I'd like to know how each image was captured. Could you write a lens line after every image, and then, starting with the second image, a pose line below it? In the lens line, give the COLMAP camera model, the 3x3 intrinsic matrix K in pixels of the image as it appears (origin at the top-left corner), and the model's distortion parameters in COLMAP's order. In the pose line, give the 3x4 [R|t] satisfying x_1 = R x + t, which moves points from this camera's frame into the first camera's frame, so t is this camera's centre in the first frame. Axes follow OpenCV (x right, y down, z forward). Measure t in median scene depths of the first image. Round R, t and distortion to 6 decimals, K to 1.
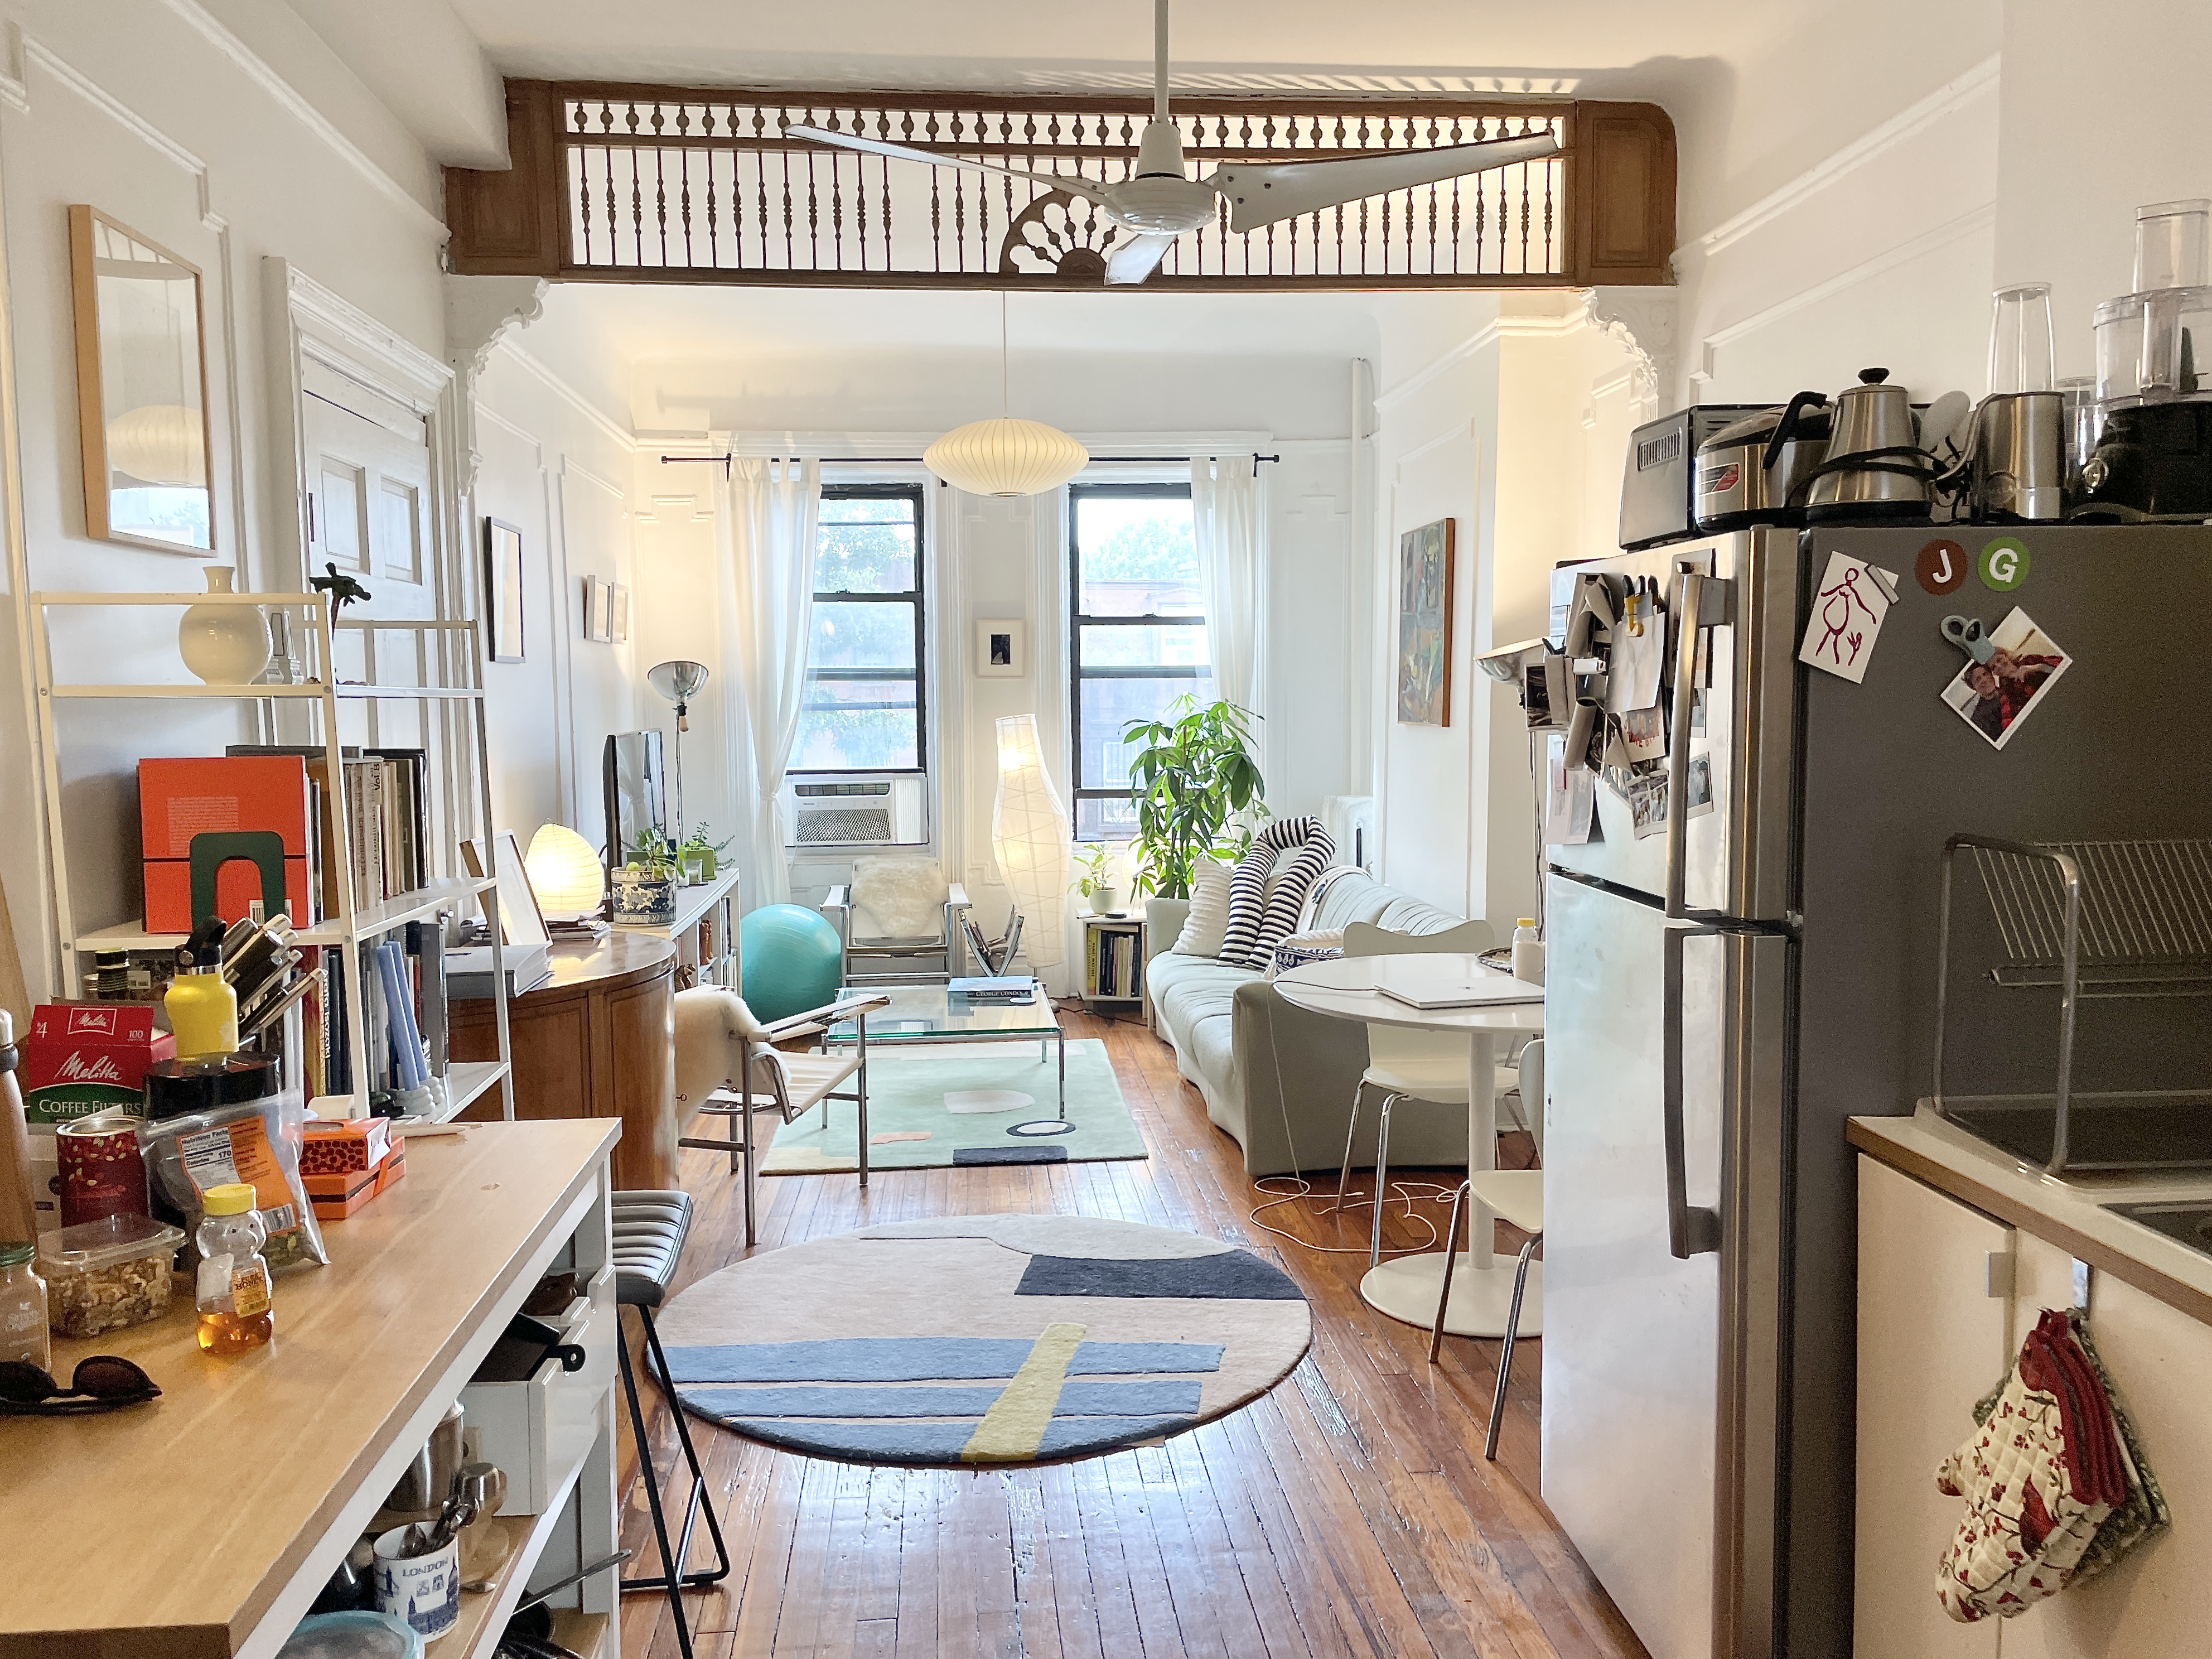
lens RADIAL K [[1705.6, 0, 1105.7], [0, 1705.6, 851.9], [0, 0, 1]] dist [0.057574, -0.051465]
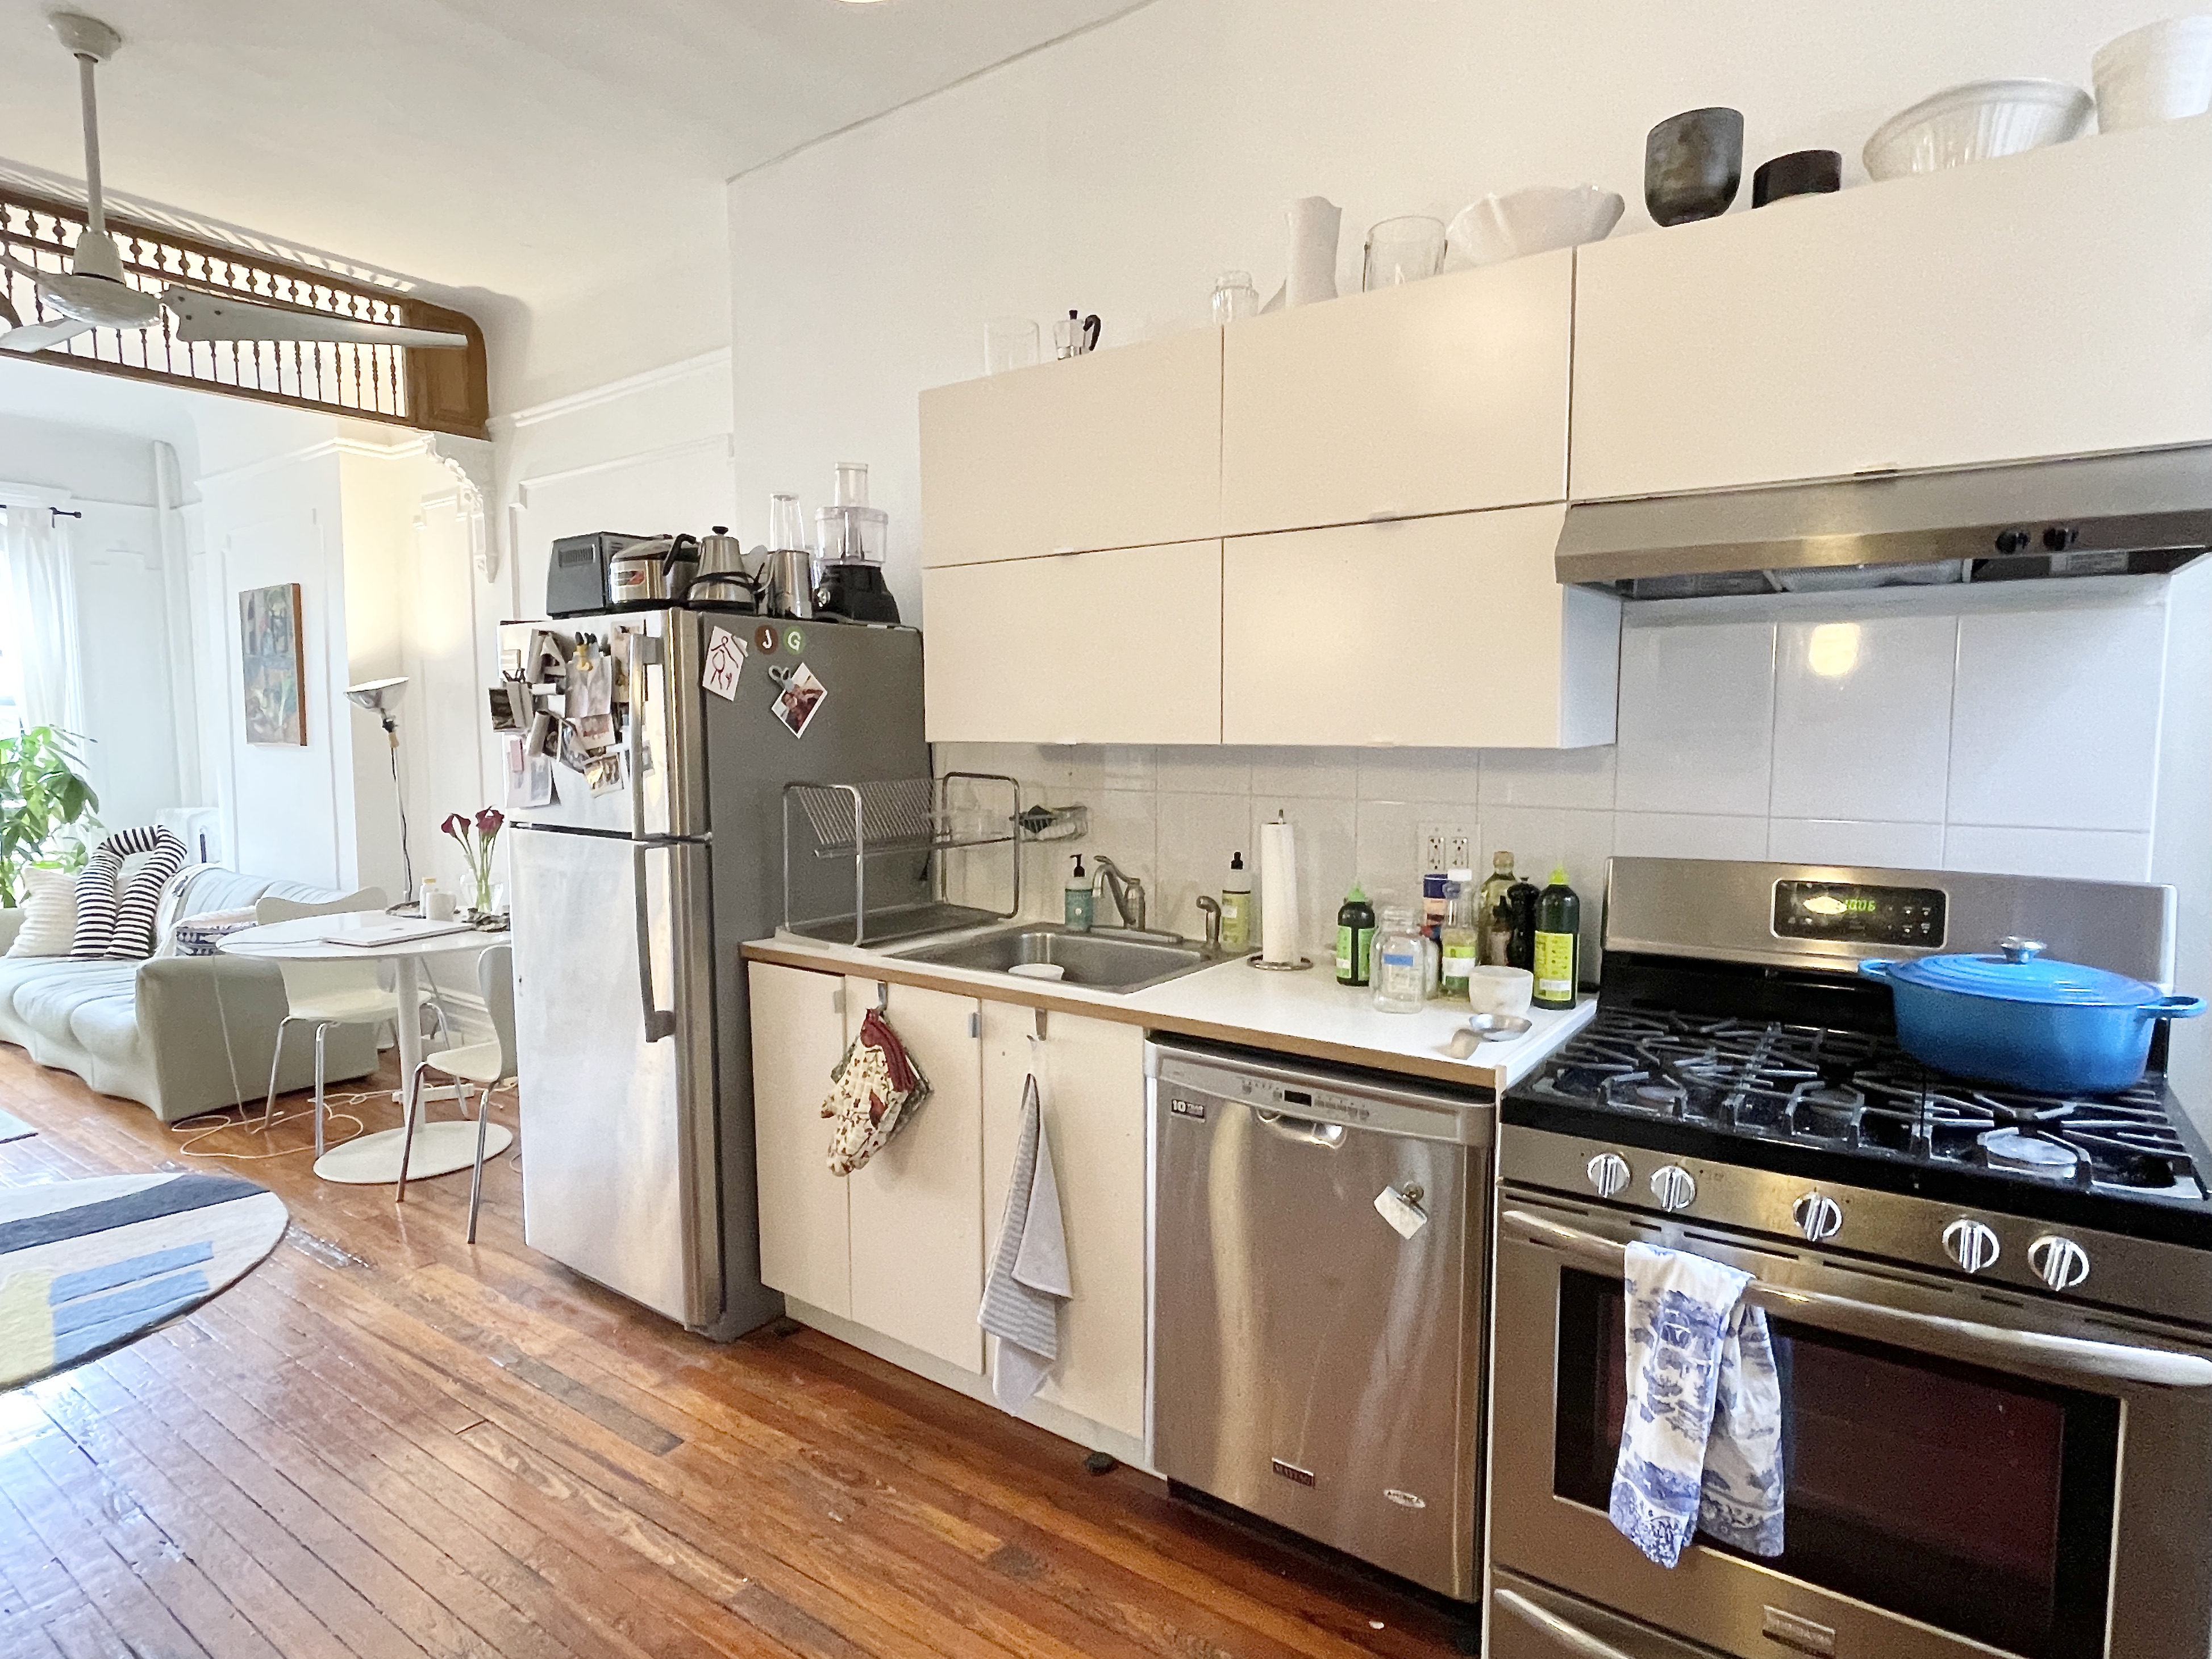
lens RADIAL K [[1241.8, 0, 1110.8], [0, 1241.8, 827.8], [0, 0, 1]] dist [-0.008512, 0.003492]
pose [[0.642123, -0.049606, 0.764995, -0.198029], [0.067109, 0.997711, 0.008366, 0.032405], [-0.763658, 0.045966, 0.643982, -0.083437]]
